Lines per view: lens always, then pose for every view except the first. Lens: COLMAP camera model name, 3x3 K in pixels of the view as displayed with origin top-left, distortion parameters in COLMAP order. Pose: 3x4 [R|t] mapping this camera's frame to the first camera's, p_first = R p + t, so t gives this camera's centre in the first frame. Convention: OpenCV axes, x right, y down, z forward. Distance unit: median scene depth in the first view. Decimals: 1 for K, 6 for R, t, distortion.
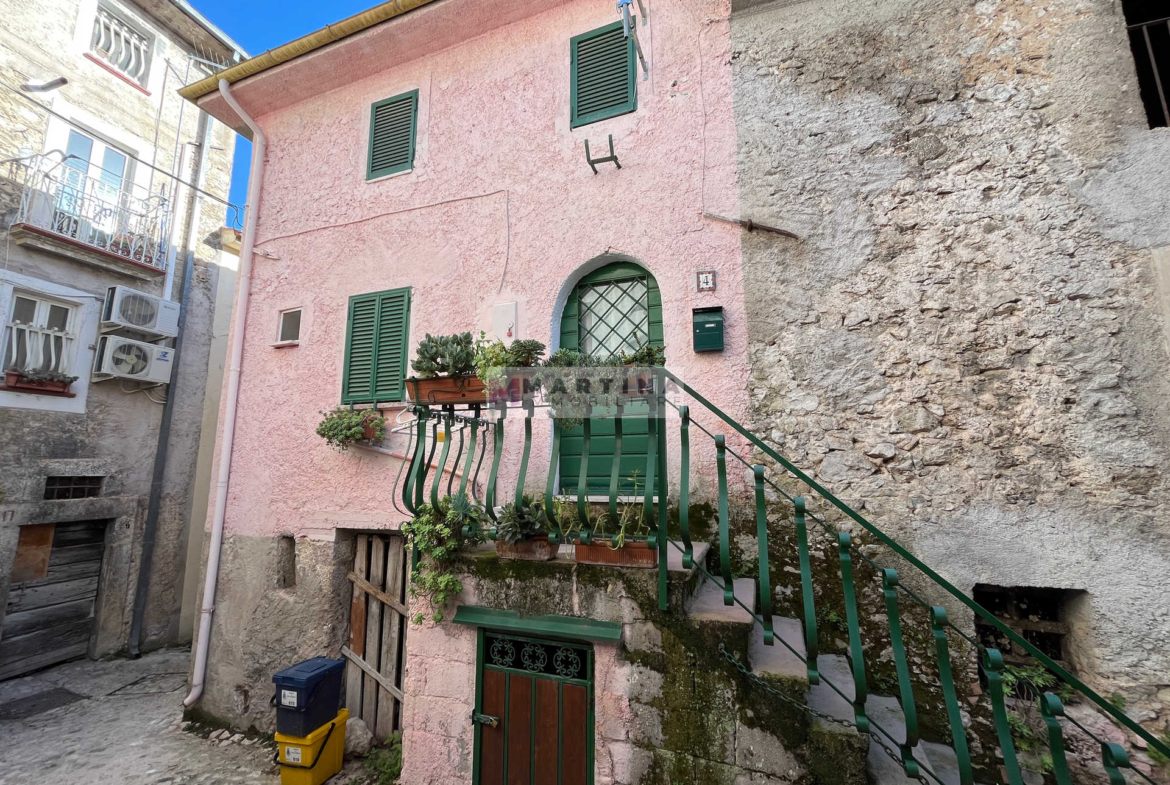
lens RADIAL K [[471.4, 0, 582.6], [0, 471.4, 391.9], [0, 0, 1]] dist [0.000408, -0.000680]
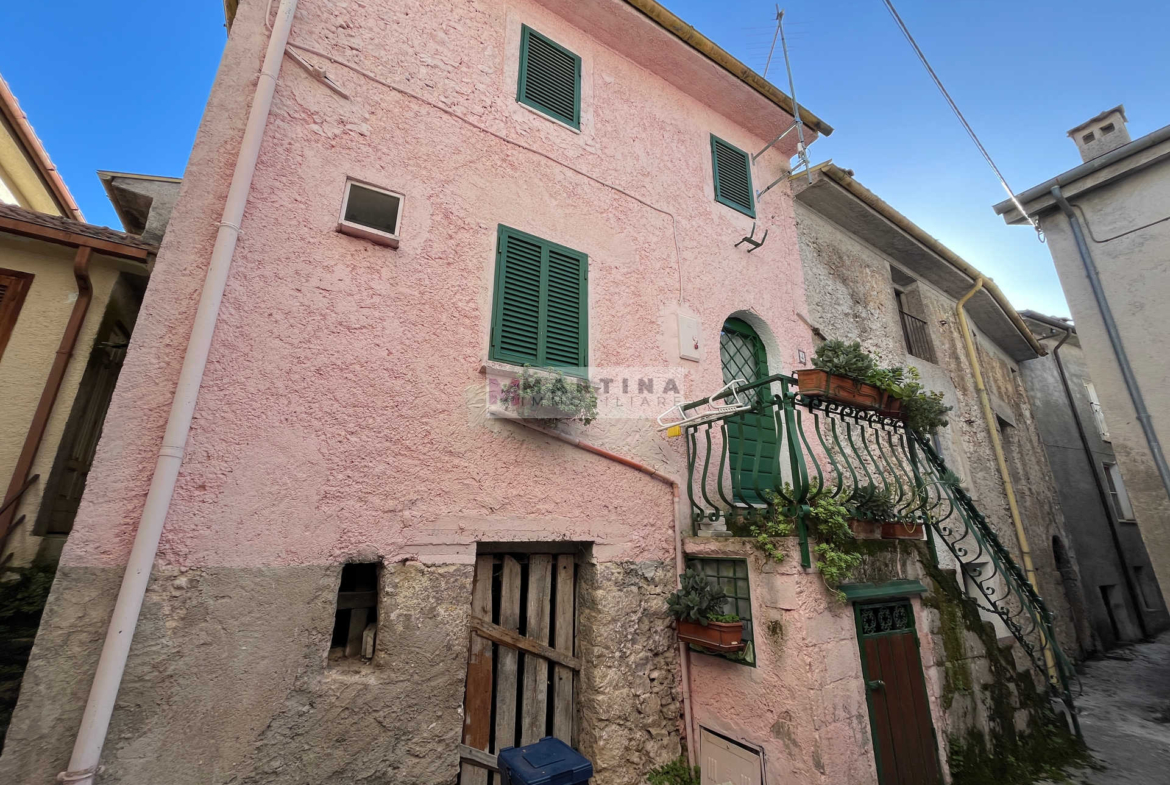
lens RADIAL K [[471.4, 0, 586.3], [0, 471.4, 392.6], [0, 0, 1]] dist [0.000408, -0.000680]
pose [[0.631963, 0.239583, 0.737037, -1.559243], [-0.129969, 0.970311, -0.203971, 0.328528], [-0.764023, 0.033110, 0.644339, 0.750876]]
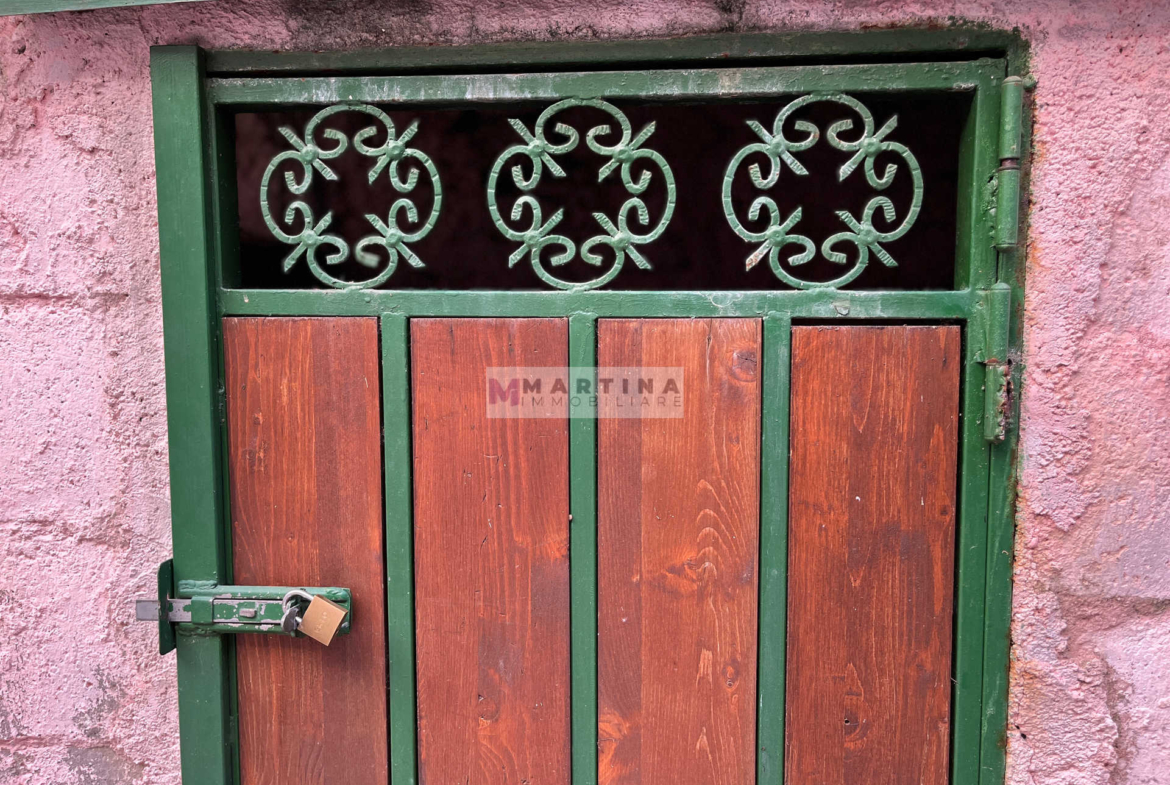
lens RADIAL K [[891.0, 0, 587.2], [0, 891.0, 392.8], [0, 0, 1]] dist [0.045432, -0.047236]
pose [[0.968303, -0.026815, 0.248334, -0.165459], [-0.033439, 0.971355, 0.235269, 0.531933], [-0.247529, -0.236116, 0.939669, 0.686011]]
